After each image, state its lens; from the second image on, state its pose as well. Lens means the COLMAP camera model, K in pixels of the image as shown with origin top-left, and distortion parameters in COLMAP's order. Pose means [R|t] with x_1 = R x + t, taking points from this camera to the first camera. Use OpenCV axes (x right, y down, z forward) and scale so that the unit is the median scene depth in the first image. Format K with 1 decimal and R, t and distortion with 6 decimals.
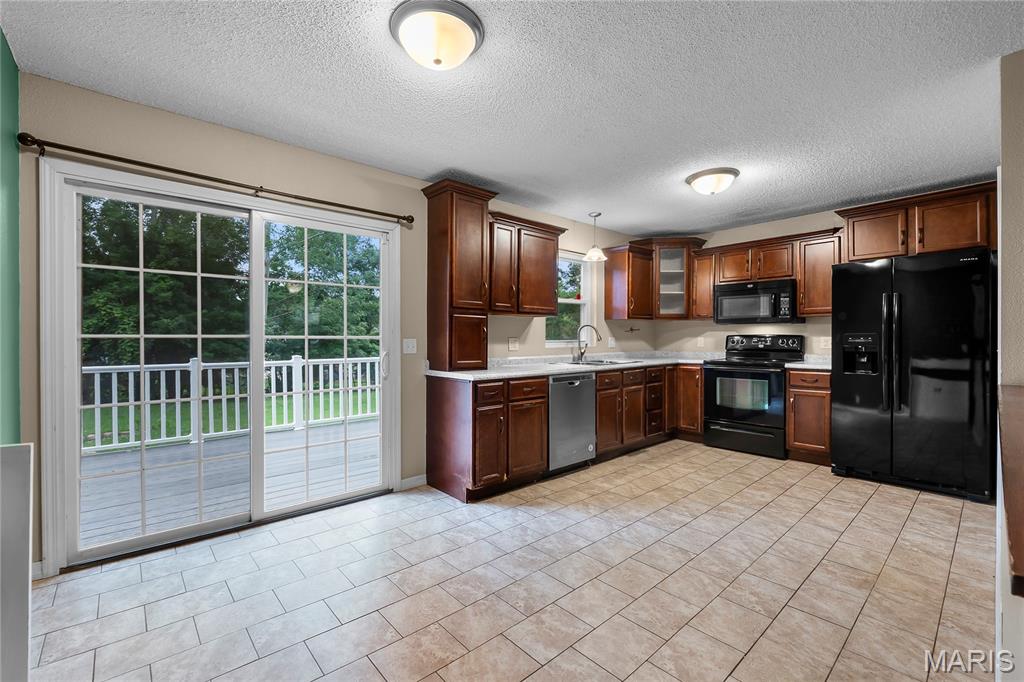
lens RADIAL K [[436.7, 0, 501.0], [0, 436.7, 338.5], [0, 0, 1]] dist [-0.006304, 0.001021]
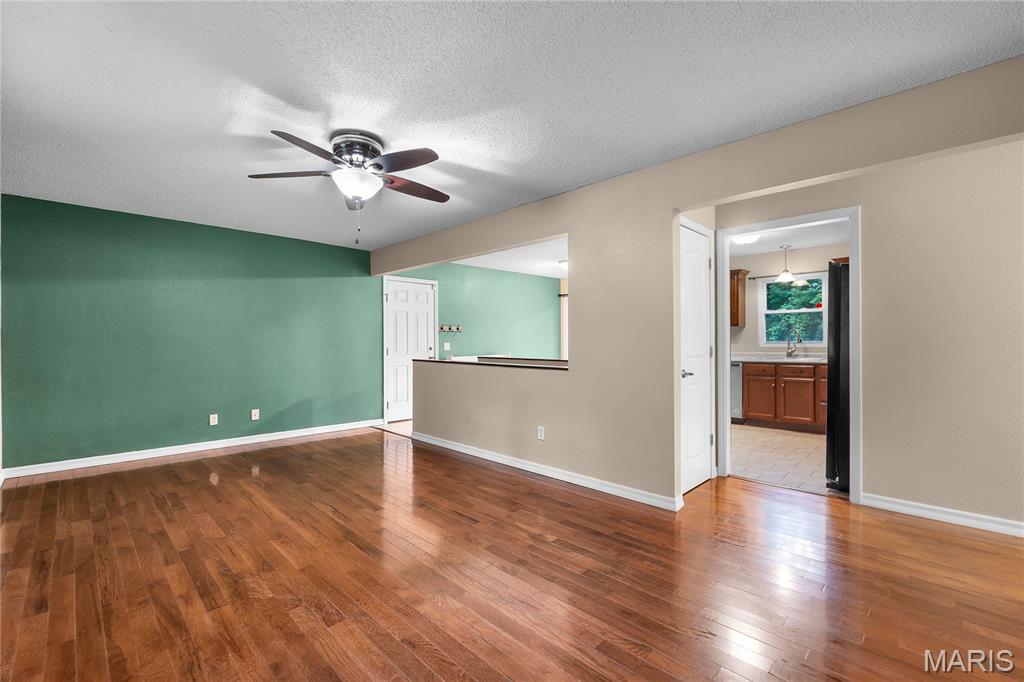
lens RADIAL K [[436.7, 0, 501.0], [0, 436.7, 338.5], [0, 0, 1]] dist [-0.006304, 0.001021]
pose [[0.057765, -0.001193, -0.998329, 1.836508], [0.001827, 0.999998, -0.001089, -0.007417], [0.998329, -0.001761, 0.057768, 0.080651]]
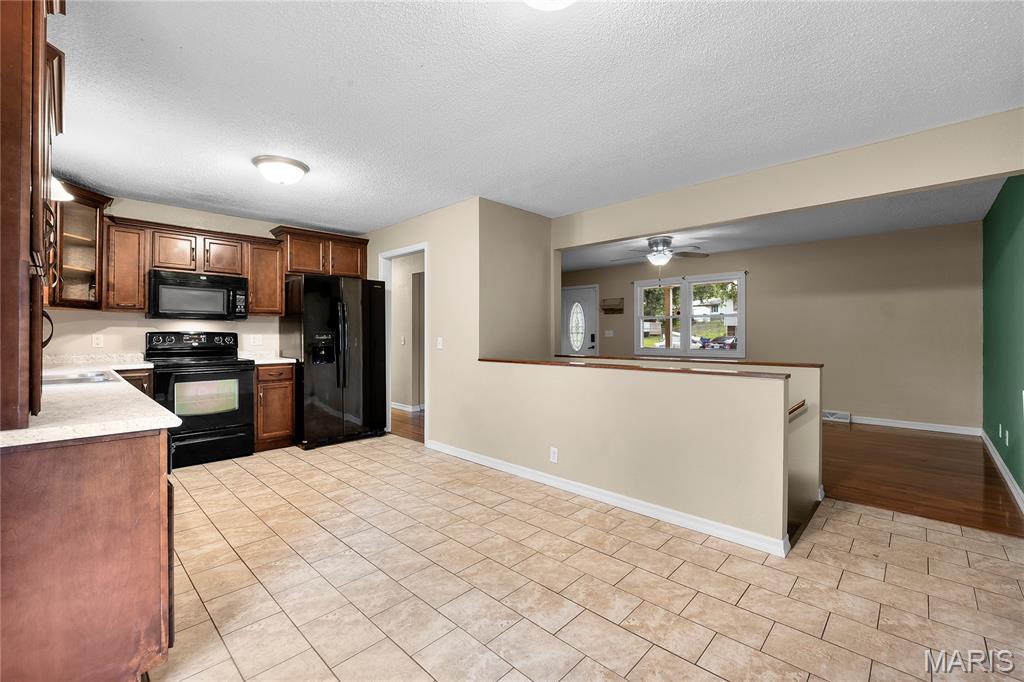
lens RADIAL K [[430.6, 0, 498.8], [0, 430.6, 332.5], [0, 0, 1]] dist [-0.002221, 0.000160]
pose [[-0.076896, 0.008472, 0.997003, -0.464374], [0.000564, 0.999964, -0.008454, 0.001052], [-0.997039, -0.000087, -0.076898, 0.577711]]
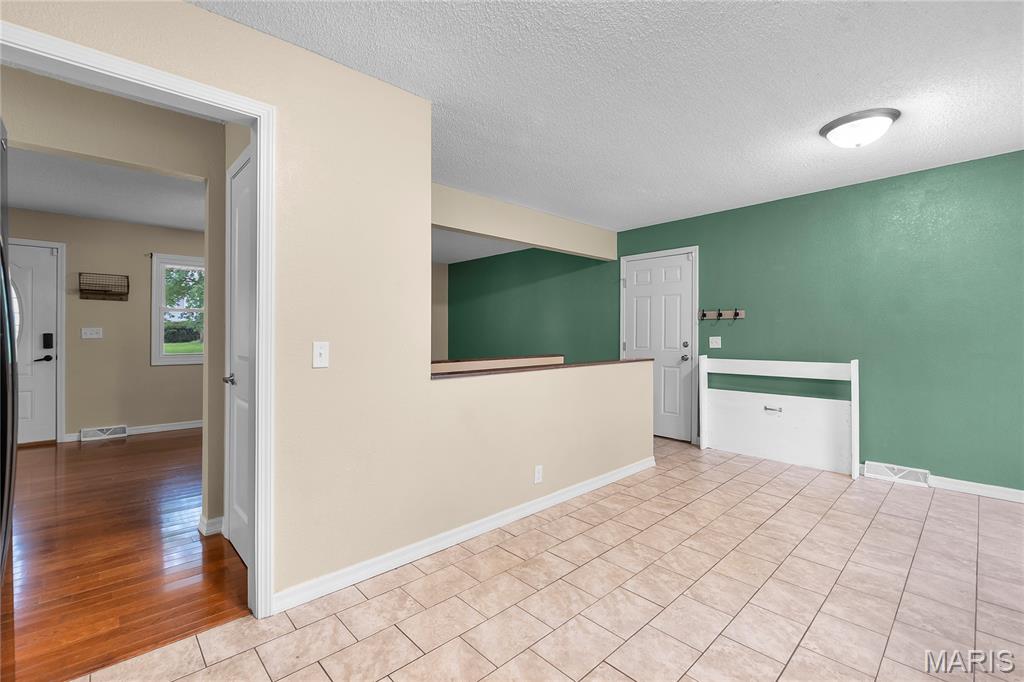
lens RADIAL K [[447.4, 0, 500.7], [0, 447.4, 331.4], [0, 0, 1]] dist [-0.023851, 0.006268]
pose [[-0.999723, 0.005016, -0.023005, 0.535780], [0.005129, 0.999975, -0.004869, -0.003801], [0.022980, -0.004986, -0.999723, 1.210105]]
